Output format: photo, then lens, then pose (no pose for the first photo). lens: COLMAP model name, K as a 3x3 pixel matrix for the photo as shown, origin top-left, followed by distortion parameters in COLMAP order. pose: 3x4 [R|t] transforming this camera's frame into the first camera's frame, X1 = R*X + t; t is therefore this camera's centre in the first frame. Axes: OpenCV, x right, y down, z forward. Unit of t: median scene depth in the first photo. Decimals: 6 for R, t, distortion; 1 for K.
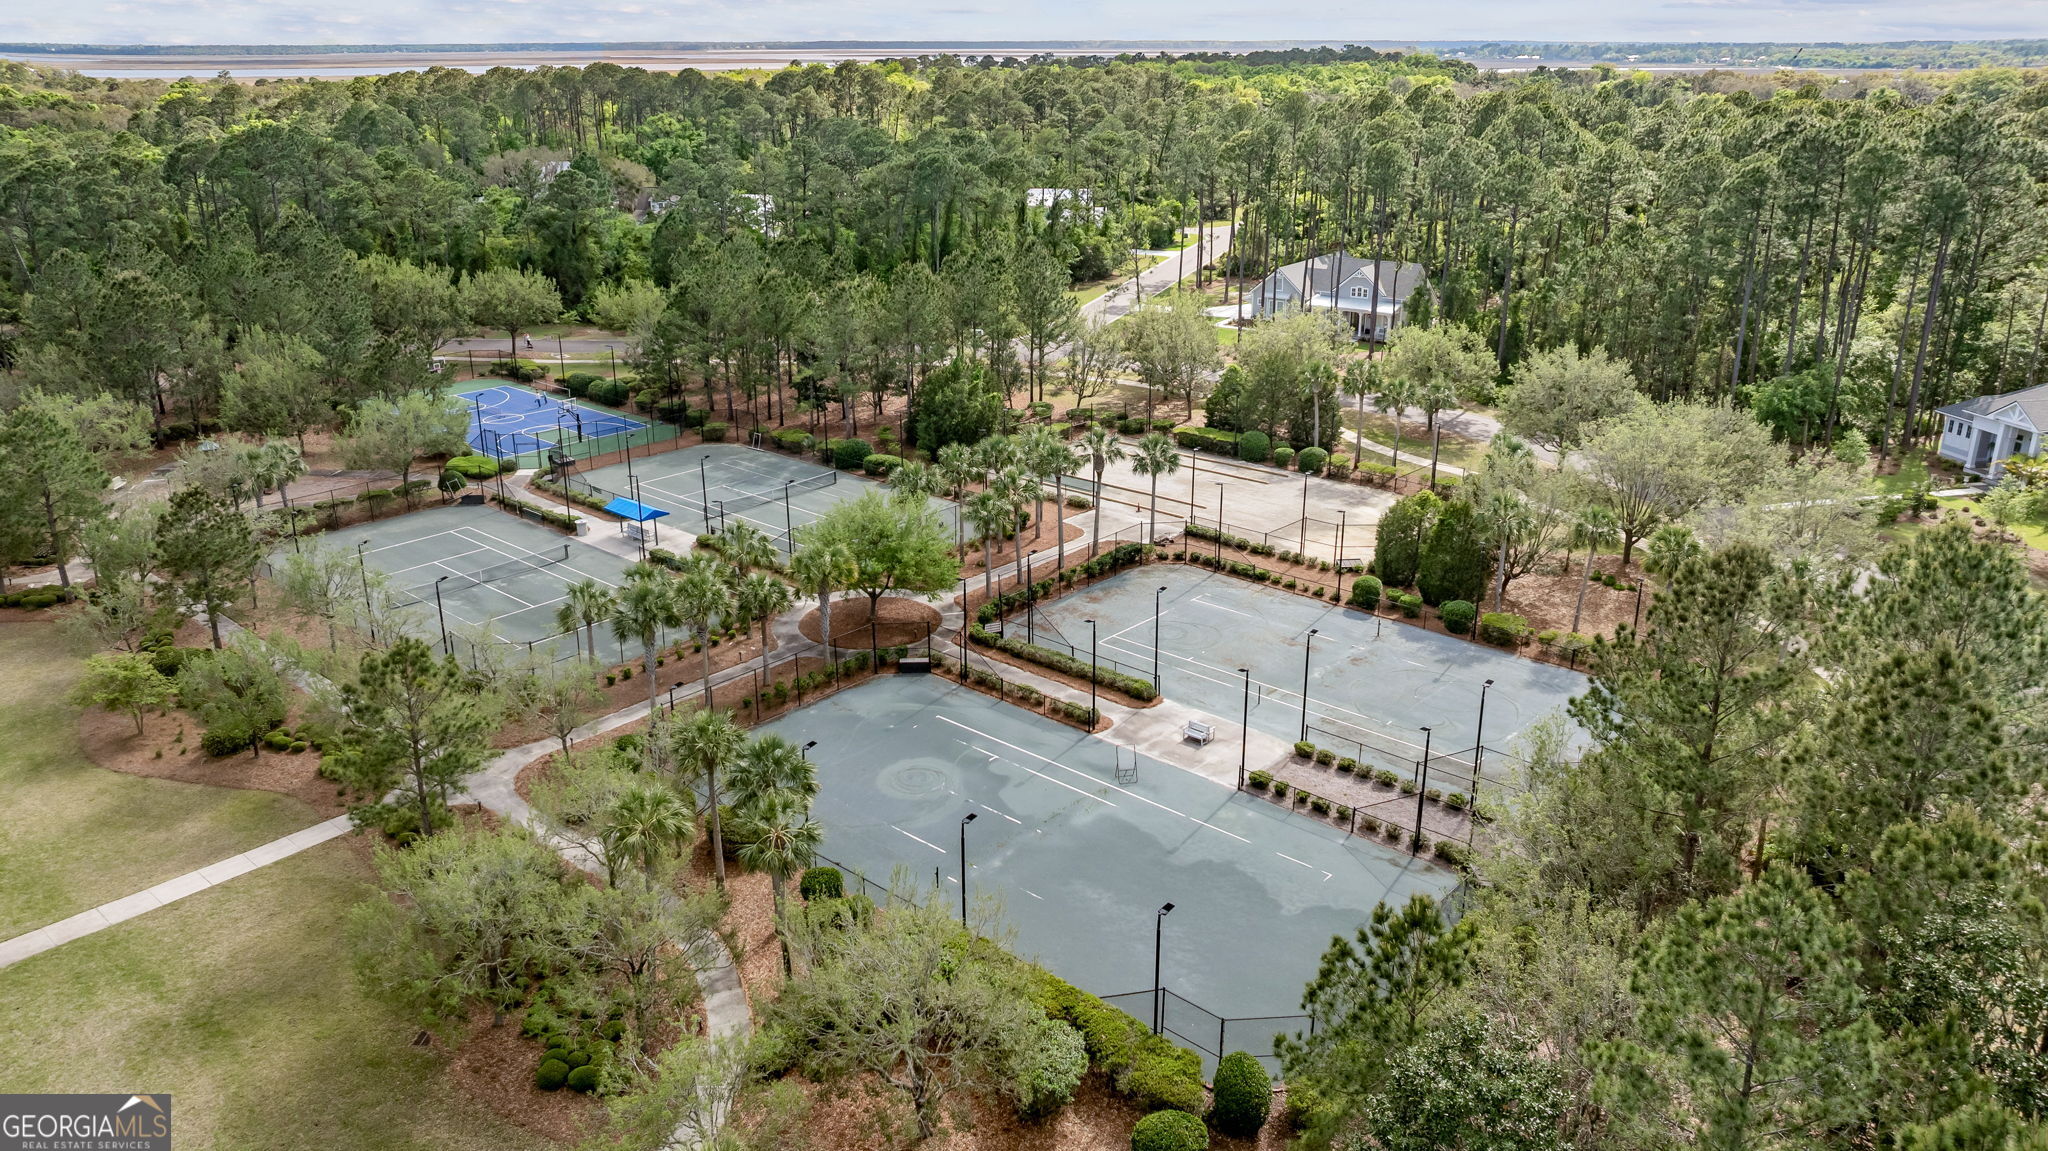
lens RADIAL K [[1504.7, 0, 1022.0], [0, 1504.7, 573.5], [0, 0, 1]] dist [-0.017005, -0.000668]
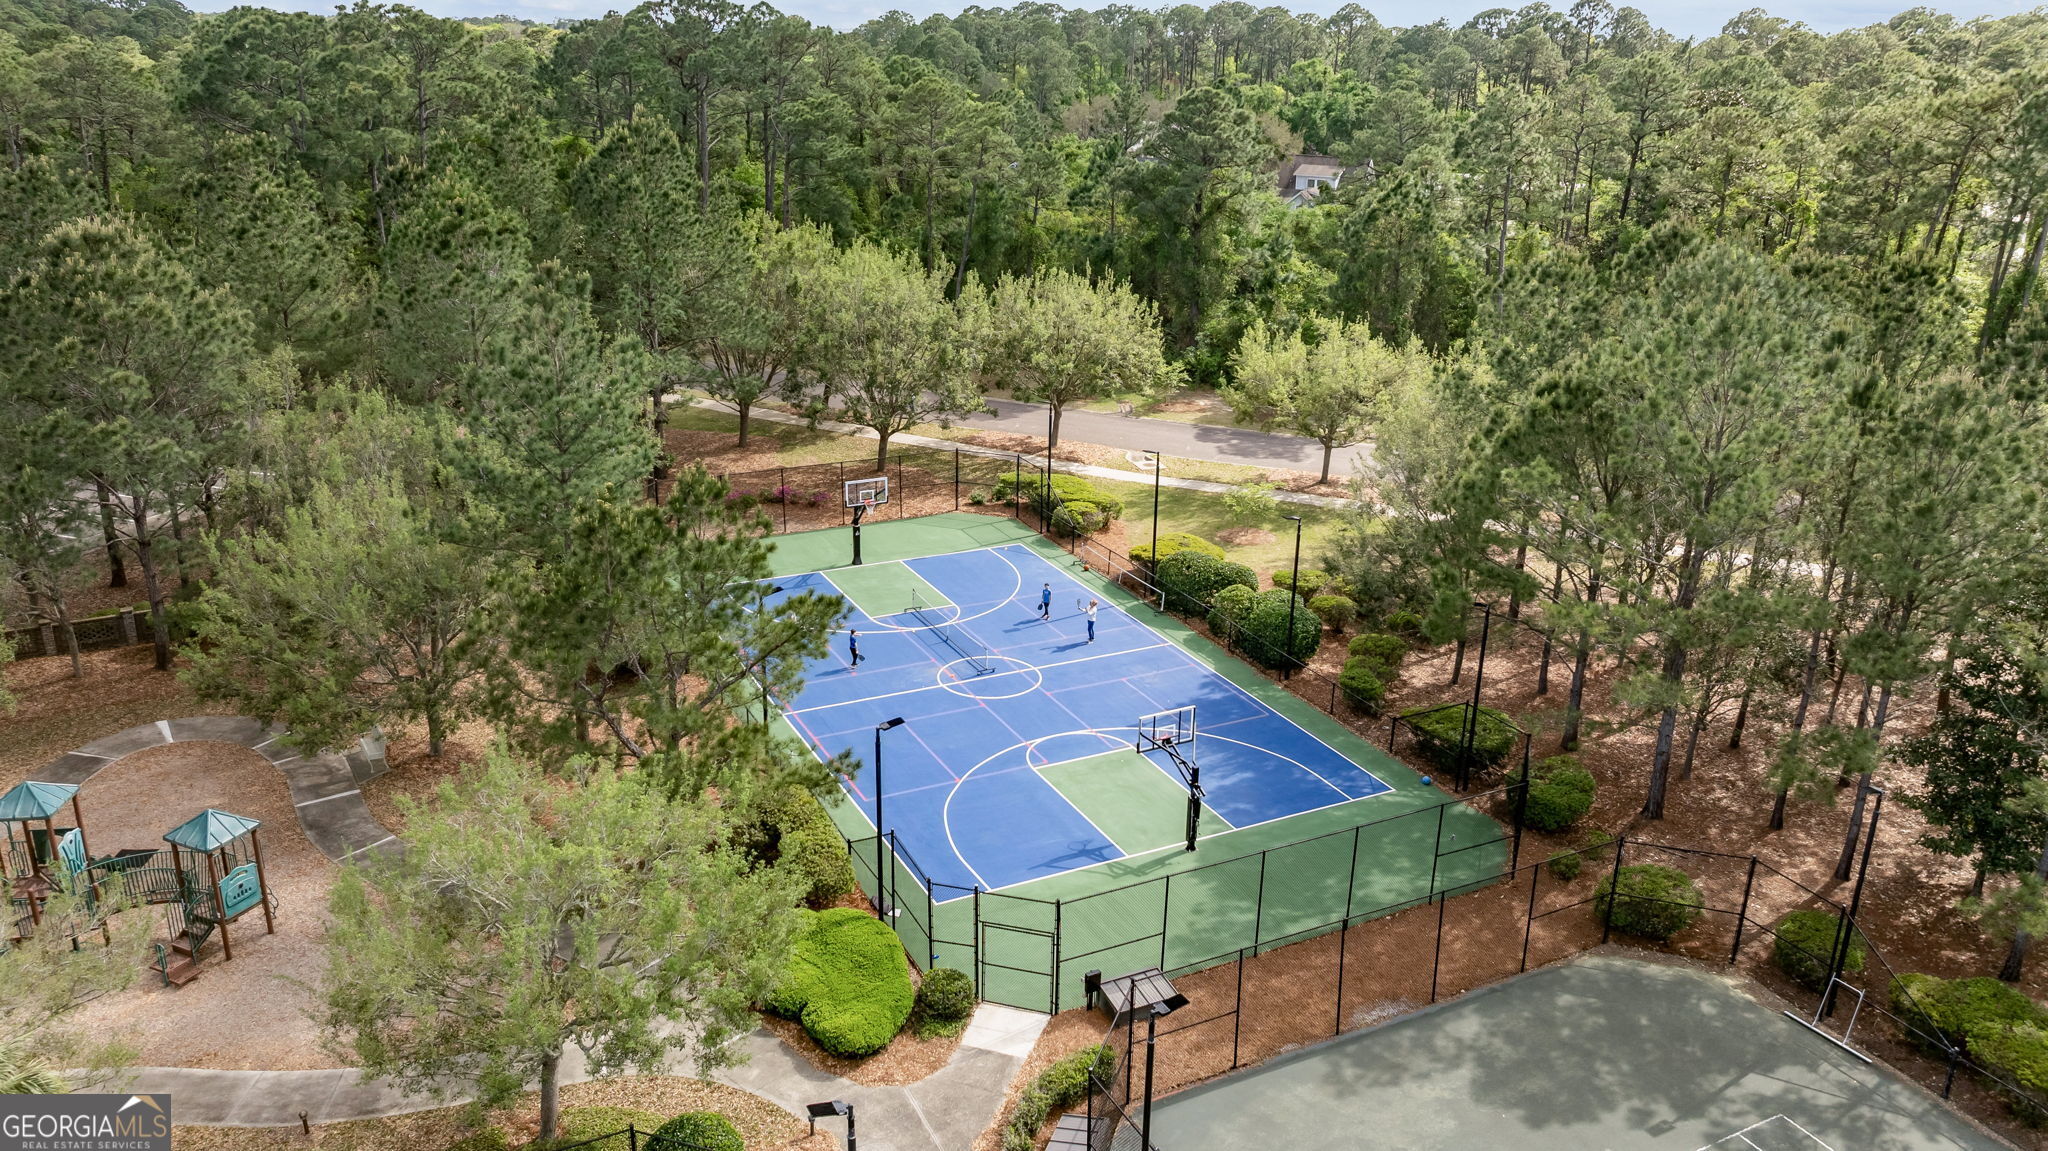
lens RADIAL K [[1504.7, 0, 1025.4], [0, 1504.7, 575.0], [0, 0, 1]] dist [-0.017005, -0.000668]
pose [[0.932961, 0.140831, -0.331285, -0.179655], [-0.140876, 0.989736, 0.024009, -0.116172], [0.331266, 0.024271, 0.943225, 0.539058]]
